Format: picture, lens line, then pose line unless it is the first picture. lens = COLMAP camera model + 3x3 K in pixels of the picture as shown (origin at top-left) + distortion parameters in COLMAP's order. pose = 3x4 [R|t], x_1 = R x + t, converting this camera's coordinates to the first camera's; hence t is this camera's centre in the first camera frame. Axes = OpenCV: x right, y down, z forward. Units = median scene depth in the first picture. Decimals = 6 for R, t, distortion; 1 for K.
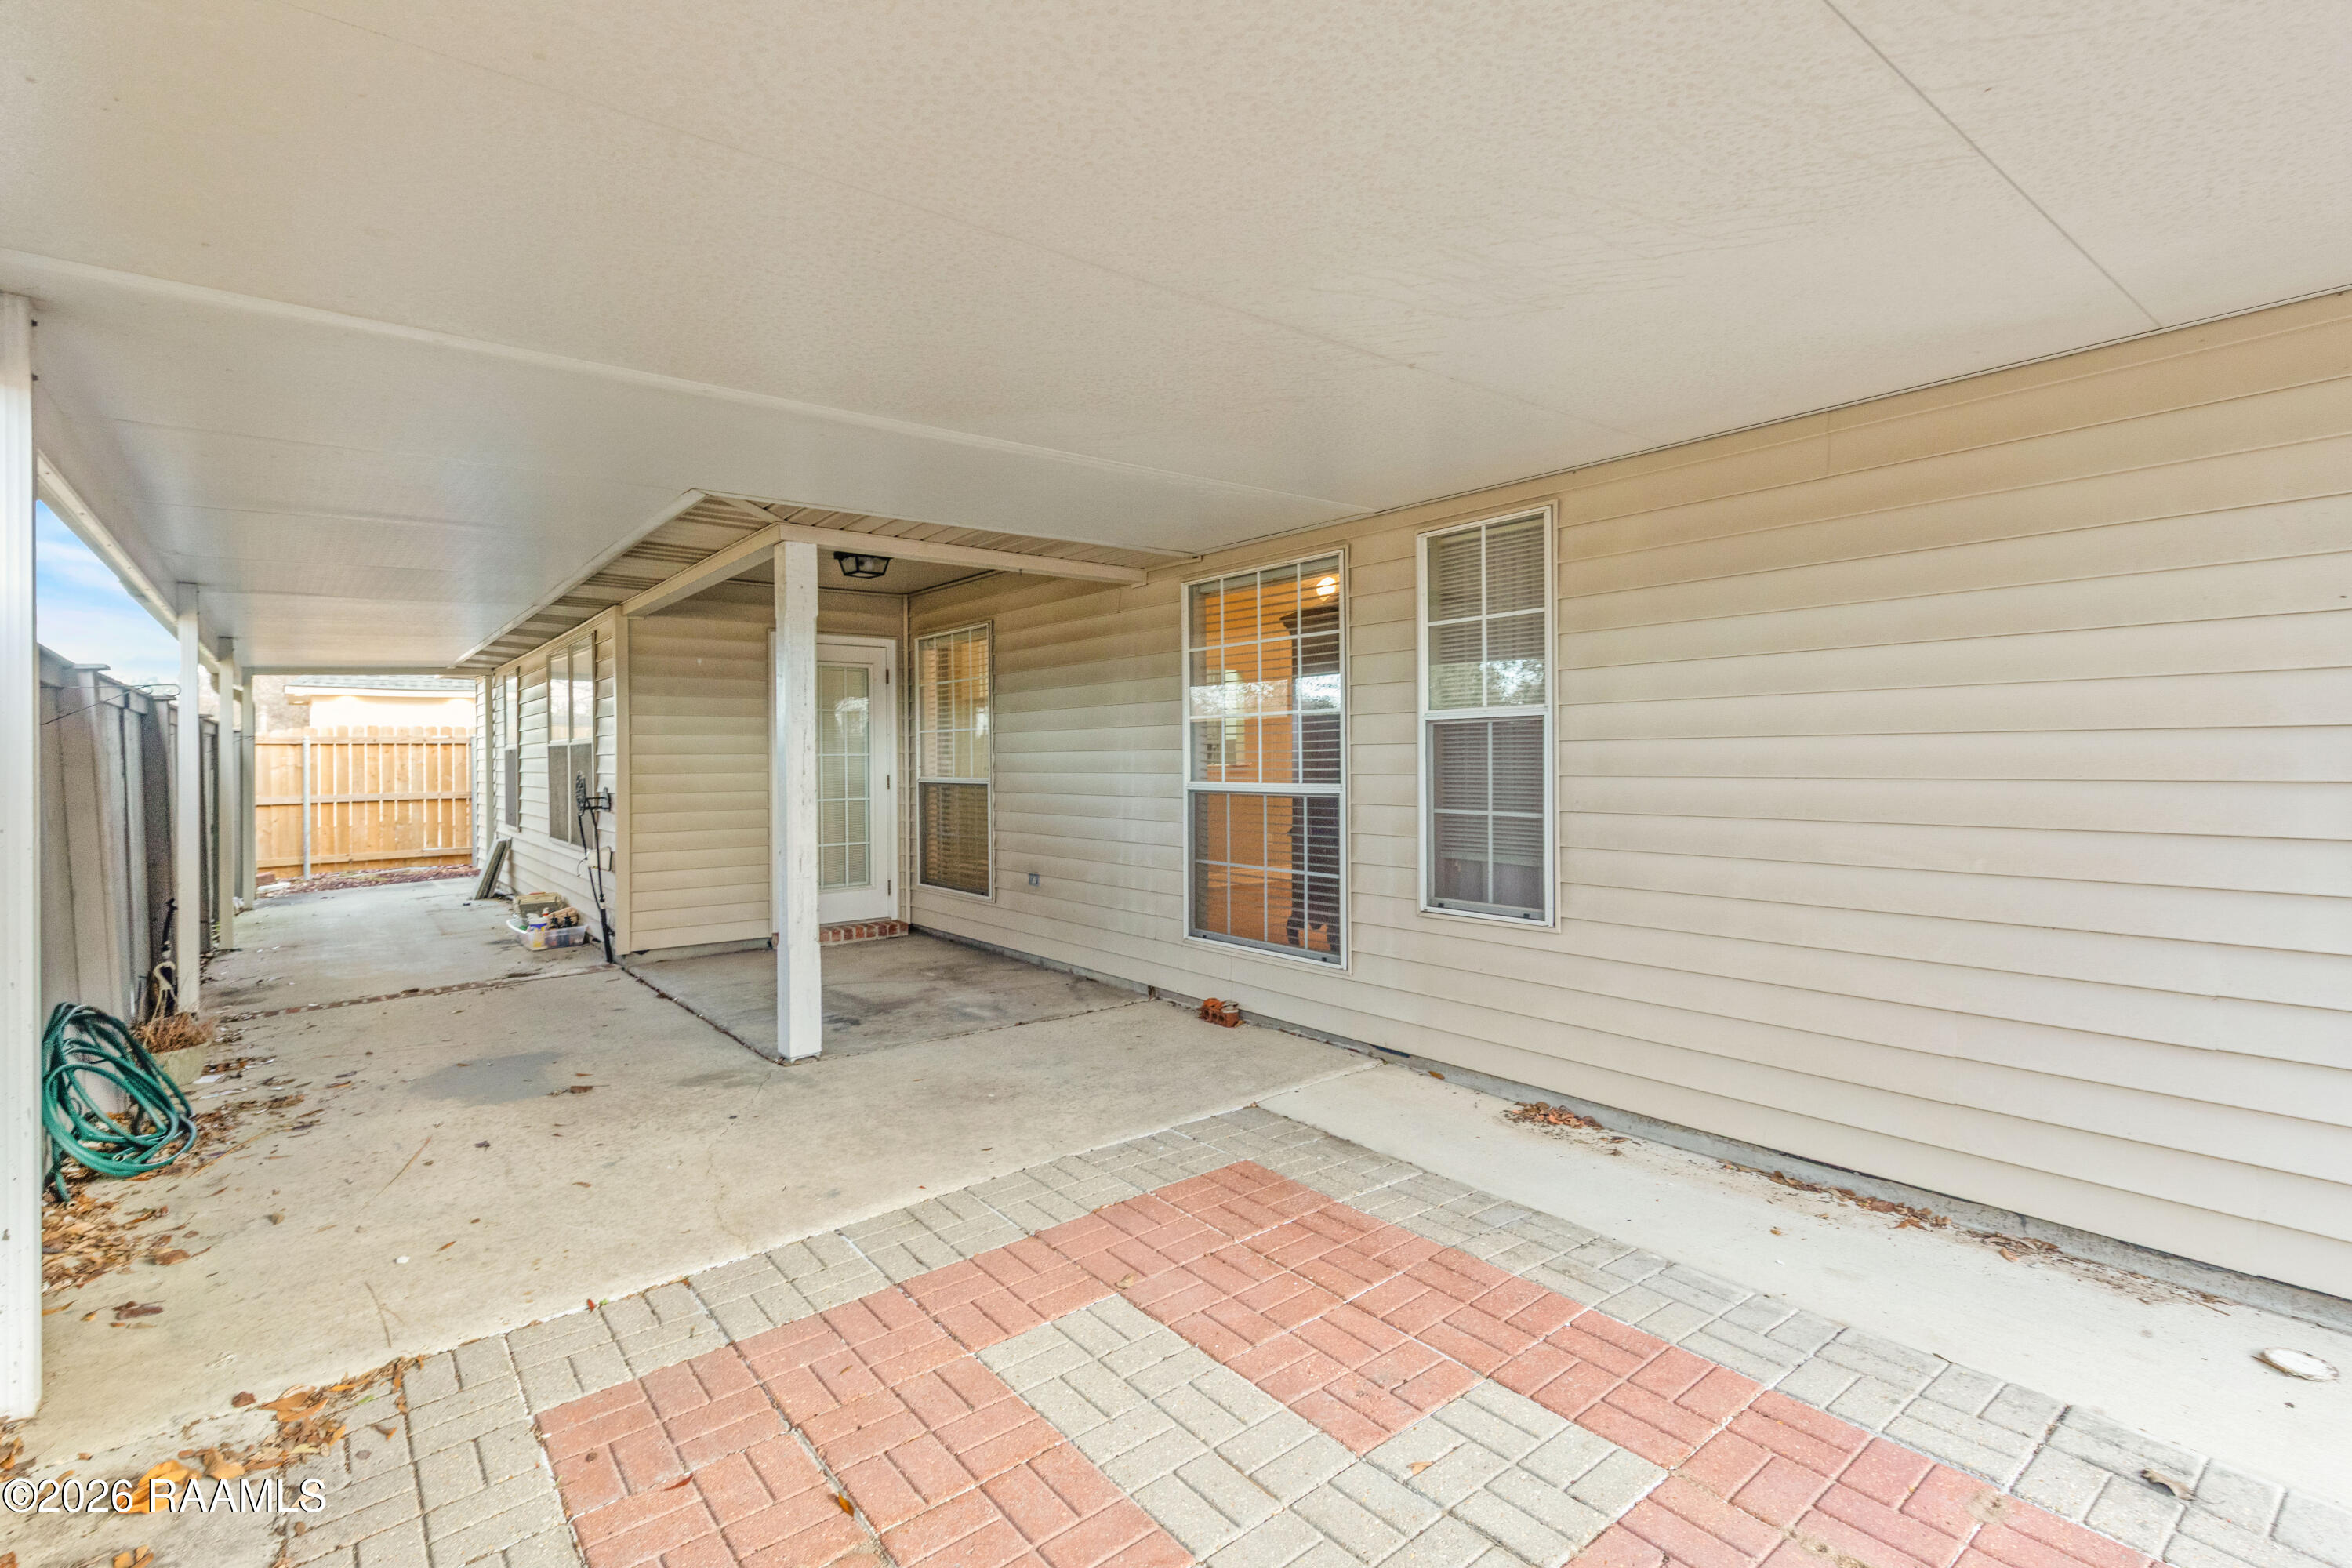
lens RADIAL K [[1097.1, 0, 1174.7], [0, 1097.1, 770.5], [0, 0, 1]] dist [-0.023049, -0.001026]
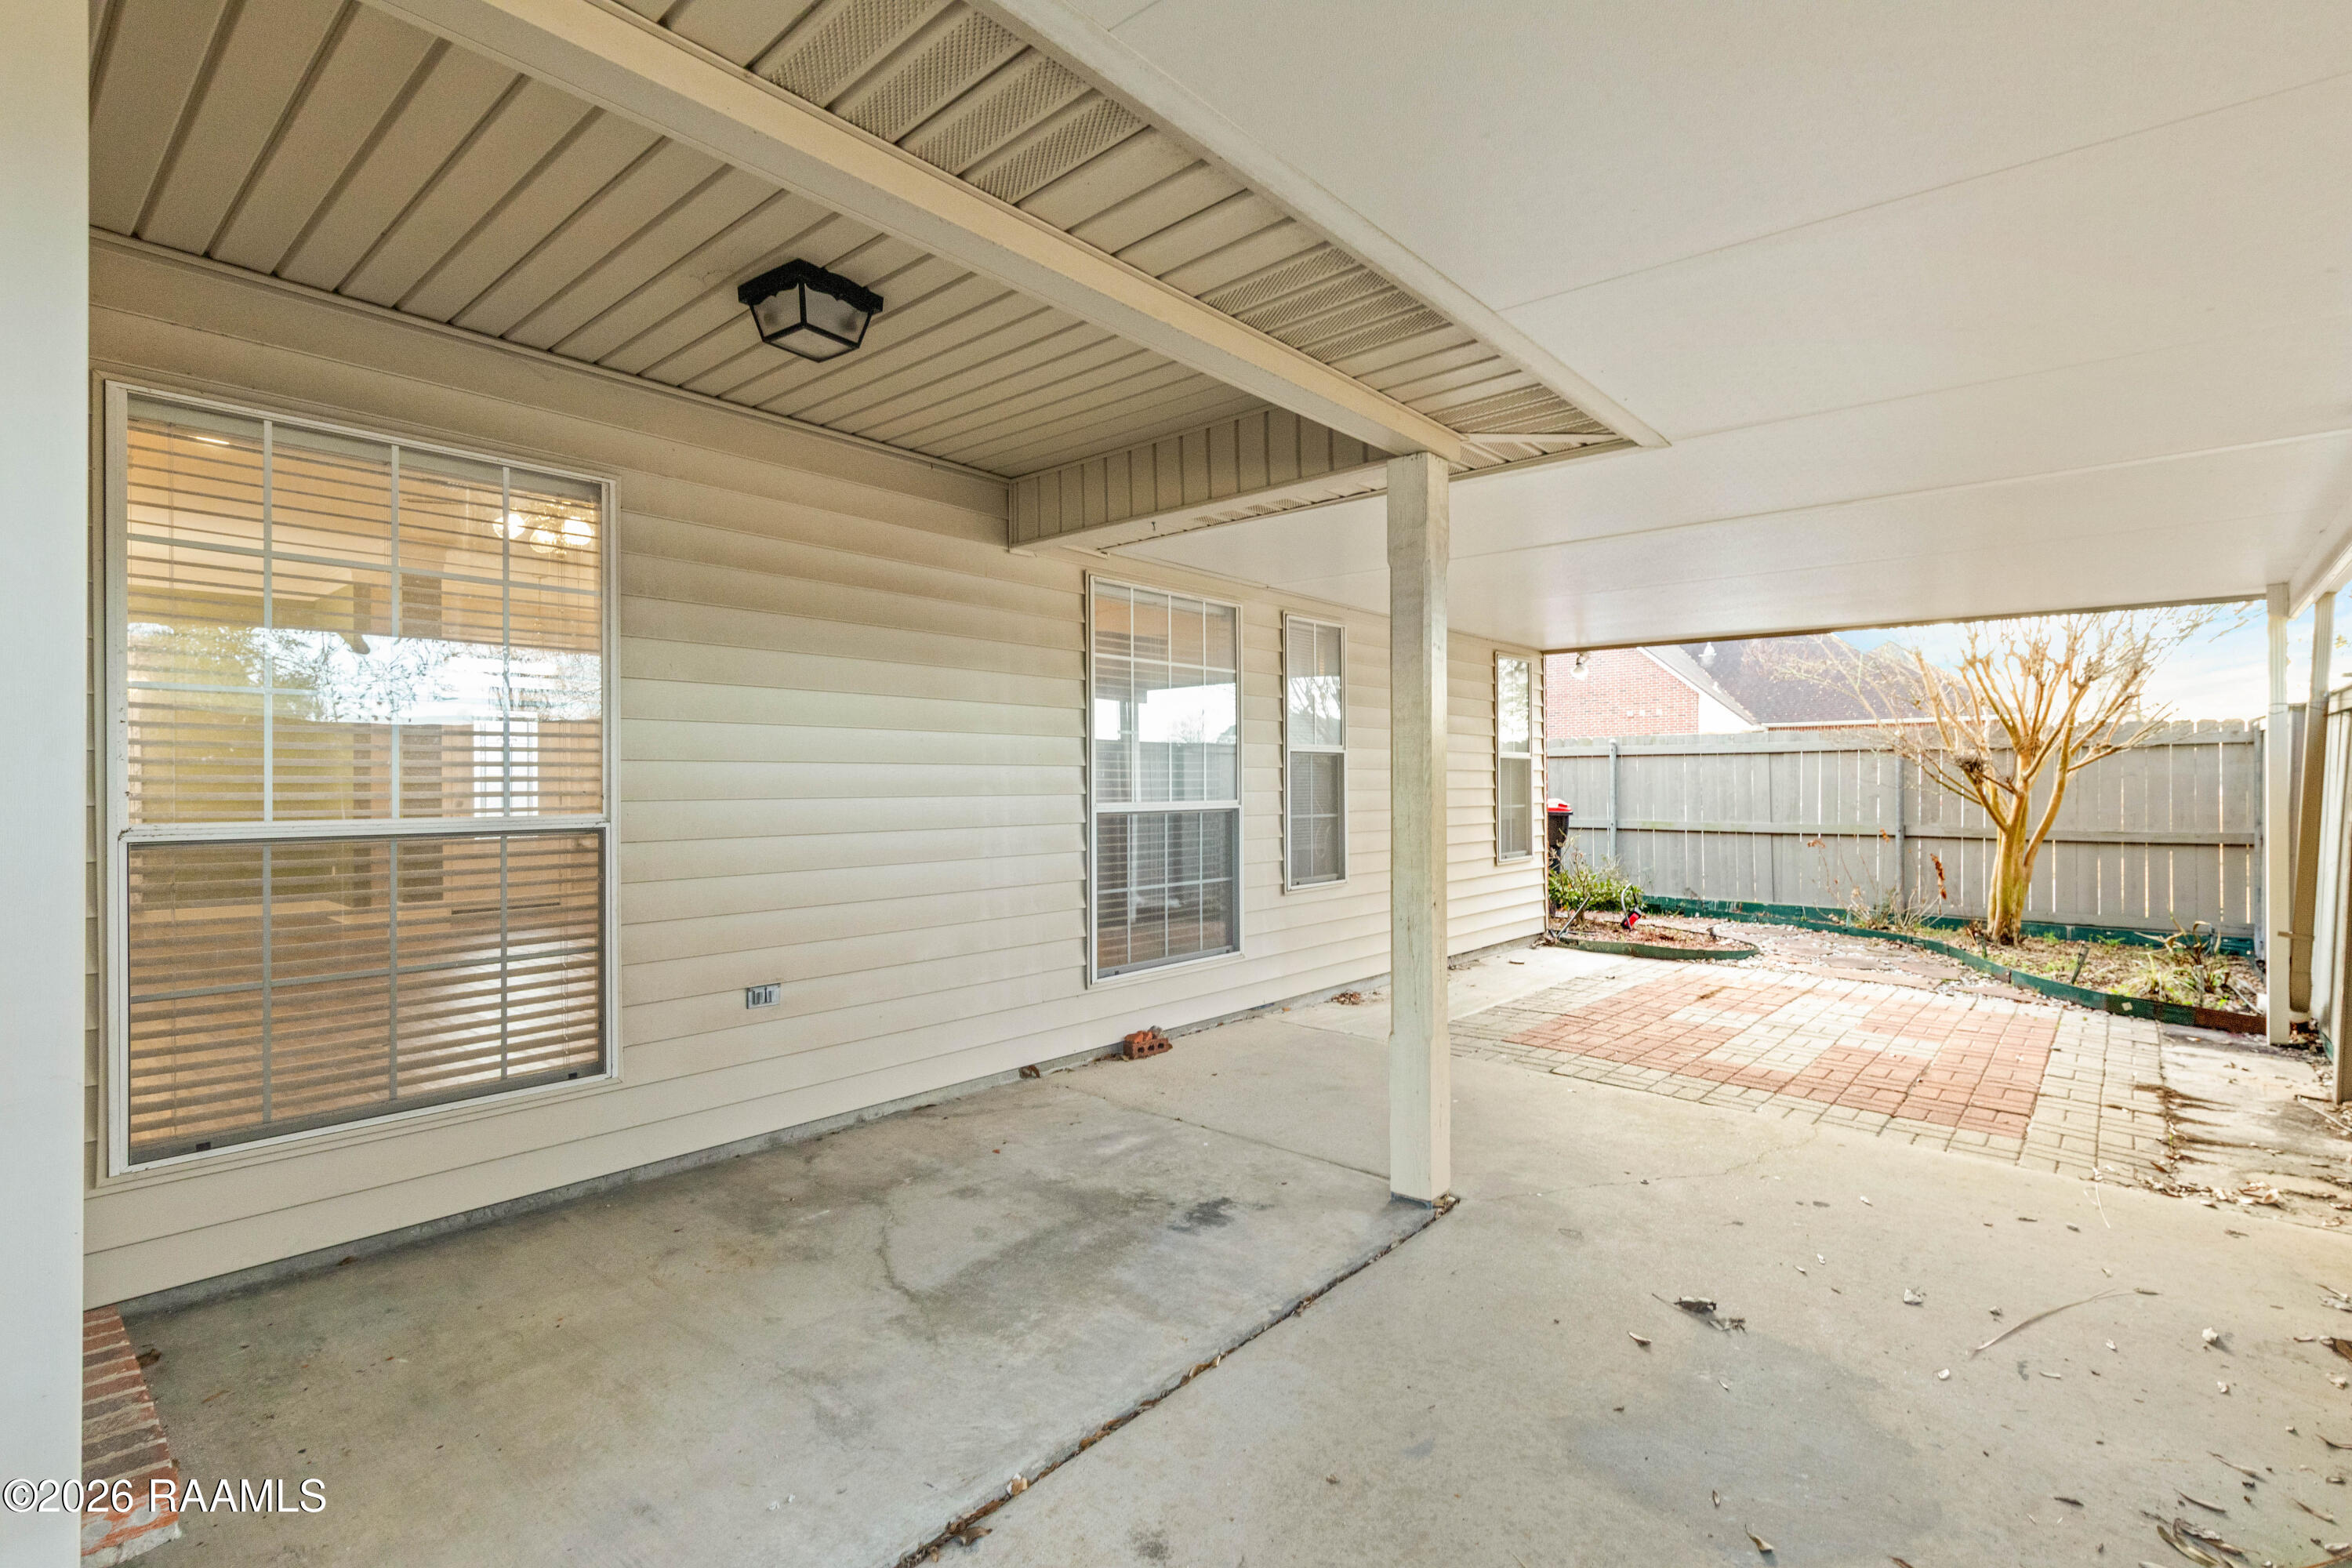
lens RADIAL K [[1097.1, 0, 1177.2], [0, 1097.1, 783.3], [0, 0, 1]] dist [-0.023049, -0.001026]
pose [[-0.185859, 0.006559, 0.982555, -0.904875], [0.015763, 0.999869, -0.003693, -0.001389], [-0.982450, 0.014802, -0.185938, 1.154106]]
